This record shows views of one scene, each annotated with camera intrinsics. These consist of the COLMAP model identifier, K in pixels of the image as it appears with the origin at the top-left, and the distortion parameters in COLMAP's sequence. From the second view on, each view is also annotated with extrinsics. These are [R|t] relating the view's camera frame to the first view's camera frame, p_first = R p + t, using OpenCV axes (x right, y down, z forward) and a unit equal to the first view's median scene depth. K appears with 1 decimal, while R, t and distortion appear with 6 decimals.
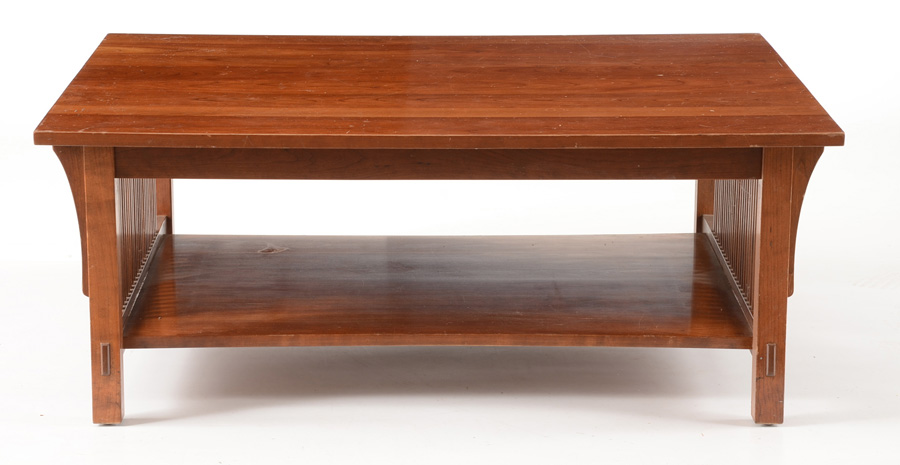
lens RADIAL K [[2509.1, 0, 450.0], [0, 2509.1, 232.5], [0, 0, 1]] dist [0.993721, 0.124402]
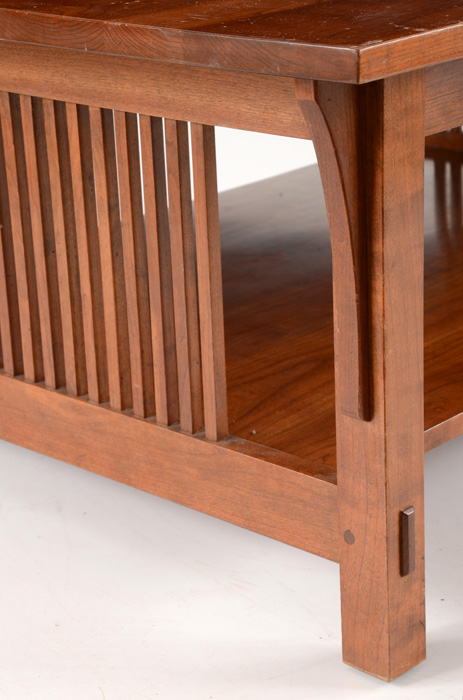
lens RADIAL K [[1606.6, 0, 231.5], [0, 1606.6, 350.0], [0, 0, 1]] dist [0.485911, 0.123559]
pose [[0.695096, -0.266426, 0.667727, -0.340859], [0.206278, 0.963653, 0.169769, -0.039581], [-0.688688, 0.019732, 0.724789, 0.804729]]
